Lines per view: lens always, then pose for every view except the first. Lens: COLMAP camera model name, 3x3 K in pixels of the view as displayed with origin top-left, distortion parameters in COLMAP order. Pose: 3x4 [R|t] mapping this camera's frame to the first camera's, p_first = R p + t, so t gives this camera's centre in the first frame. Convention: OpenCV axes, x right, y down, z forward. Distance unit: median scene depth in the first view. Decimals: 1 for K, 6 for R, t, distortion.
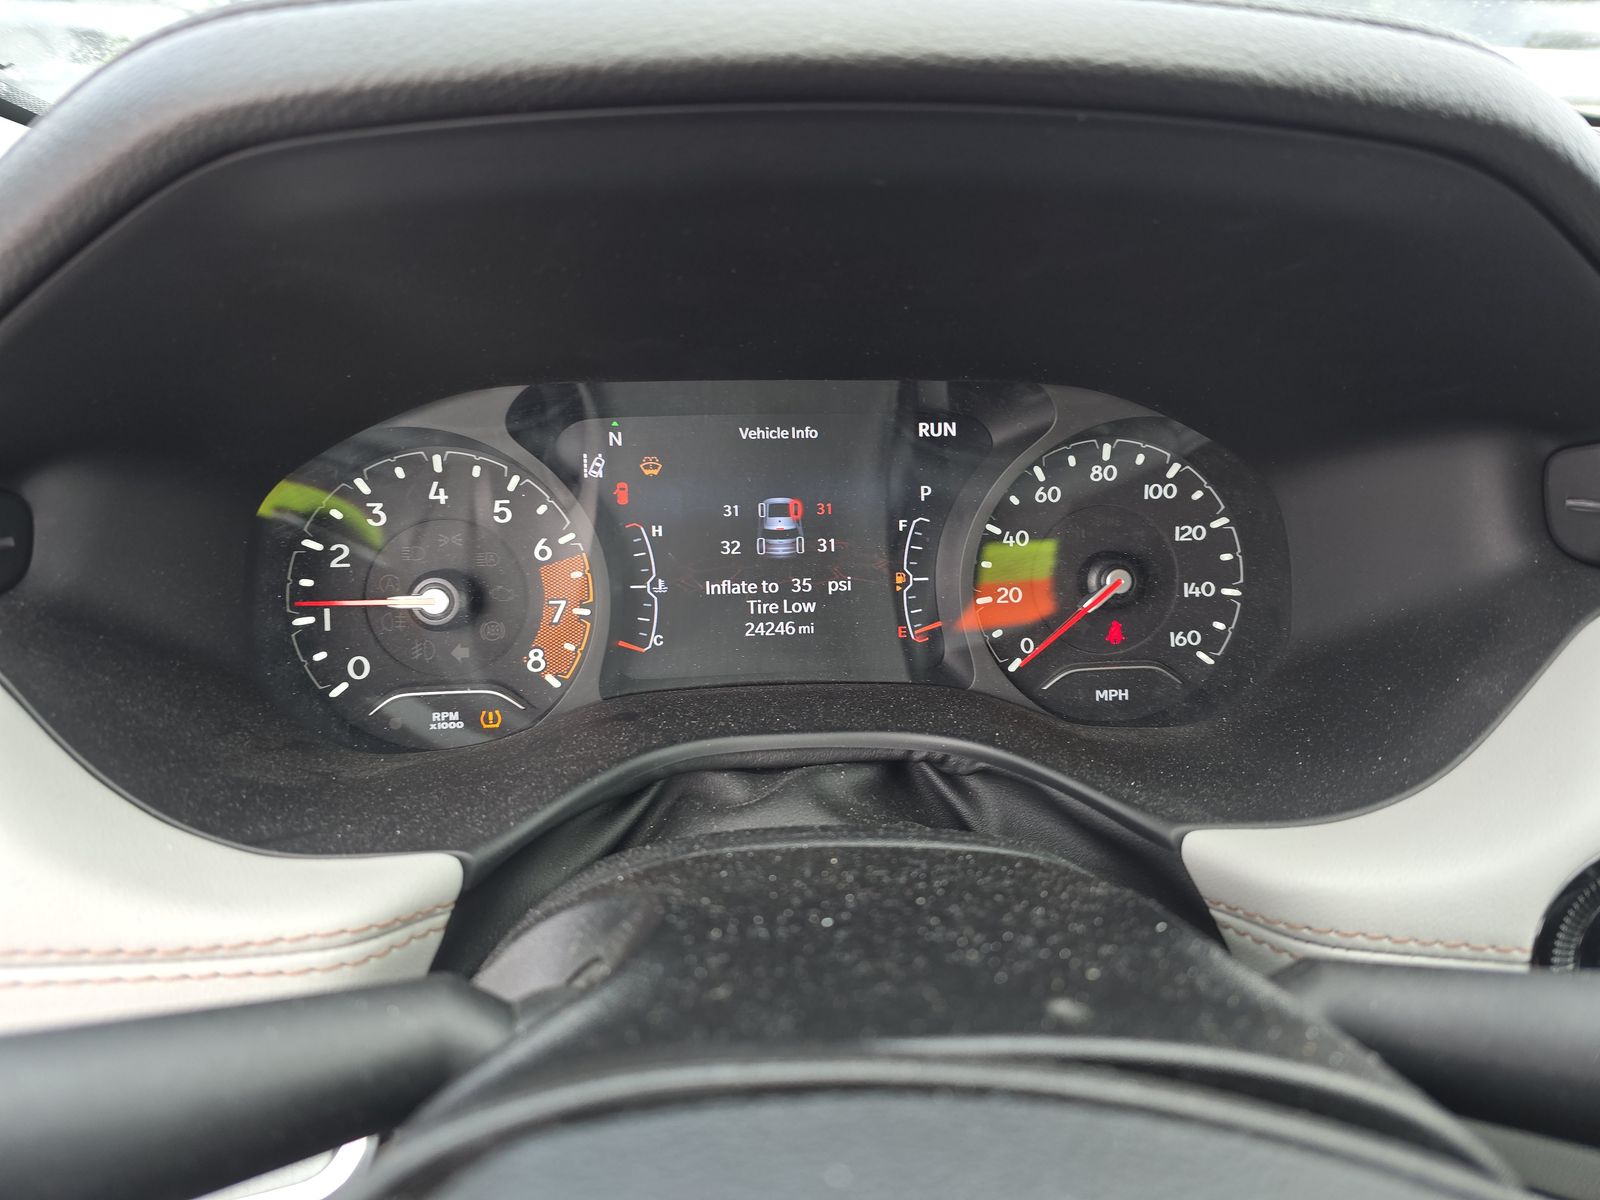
lens RADIAL K [[1068.4, 0, 804.8], [0, 1068.4, 595.2], [0, 0, 1]] dist [0.004817, -0.000382]
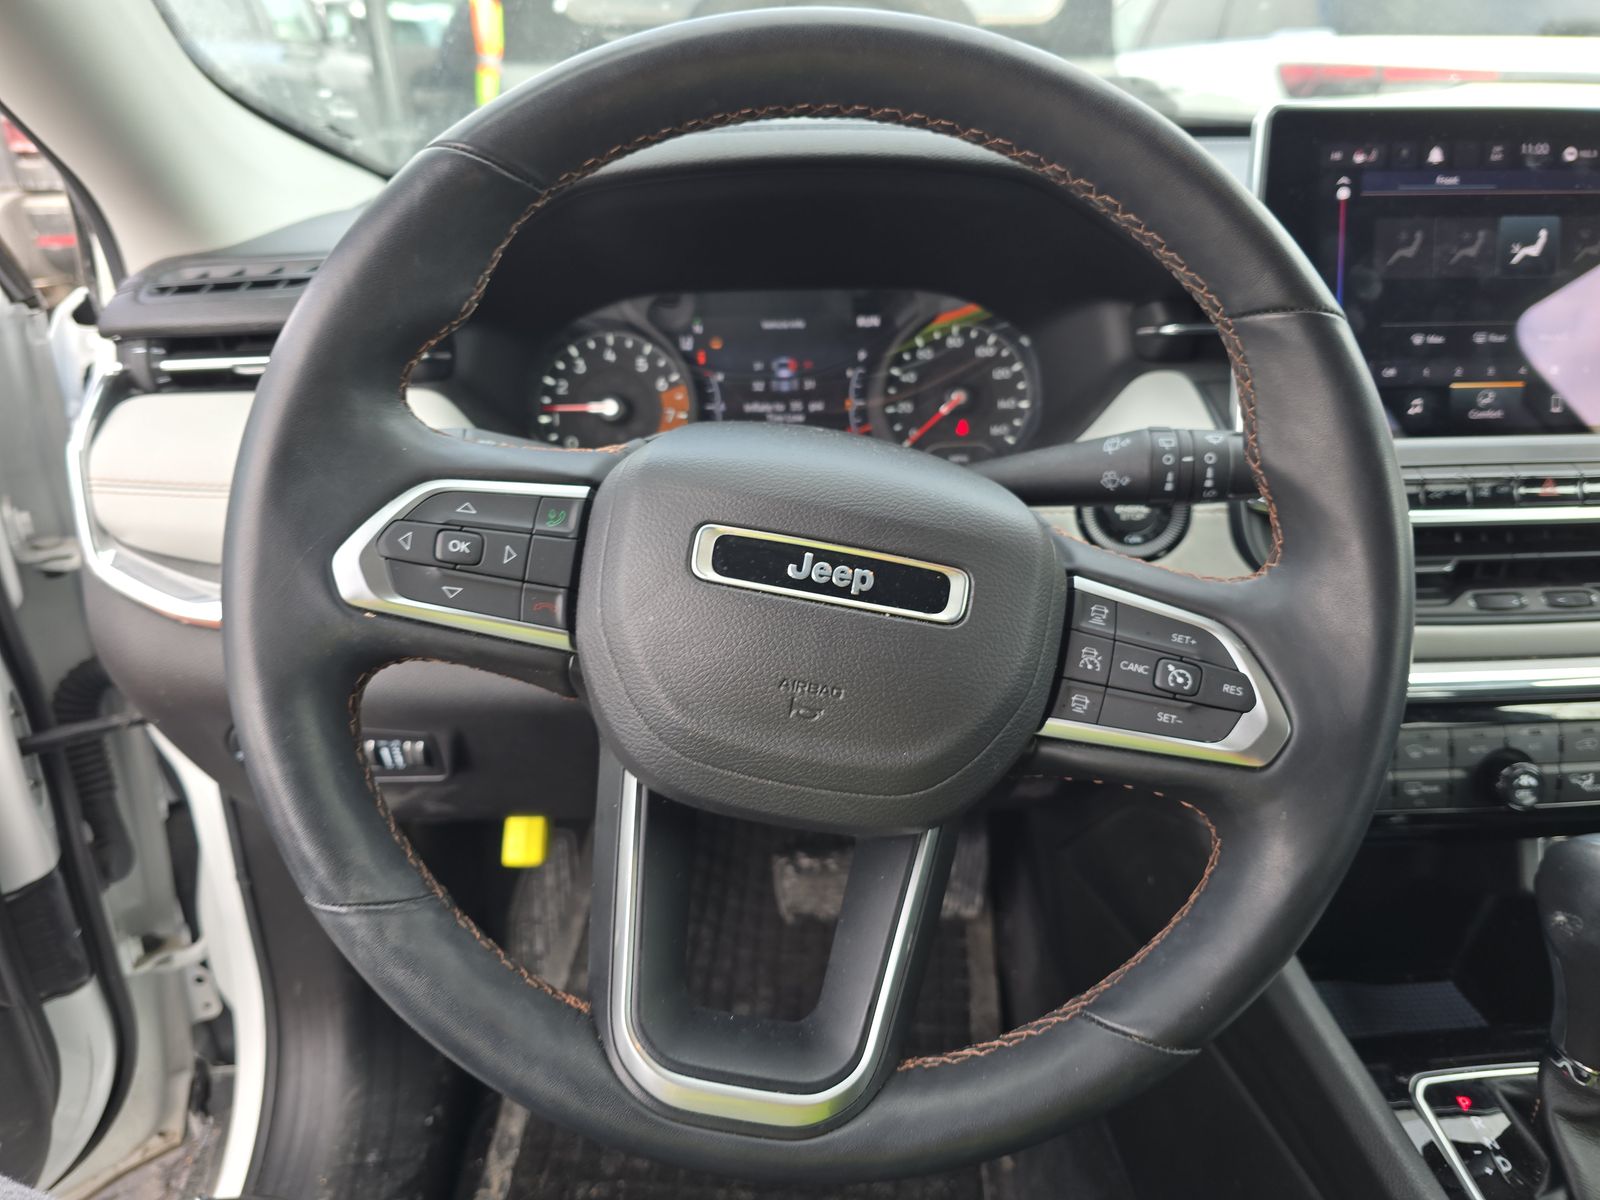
lens RADIAL K [[1068.4, 0, 796.9], [0, 1068.4, 605.2], [0, 0, 1]] dist [0.004817, -0.000382]
pose [[0.996913, -0.000531, -0.078511, 0.149267], [0.001138, 0.999970, 0.007694, 0.333975], [0.078504, -0.007759, 0.996884, -0.901105]]
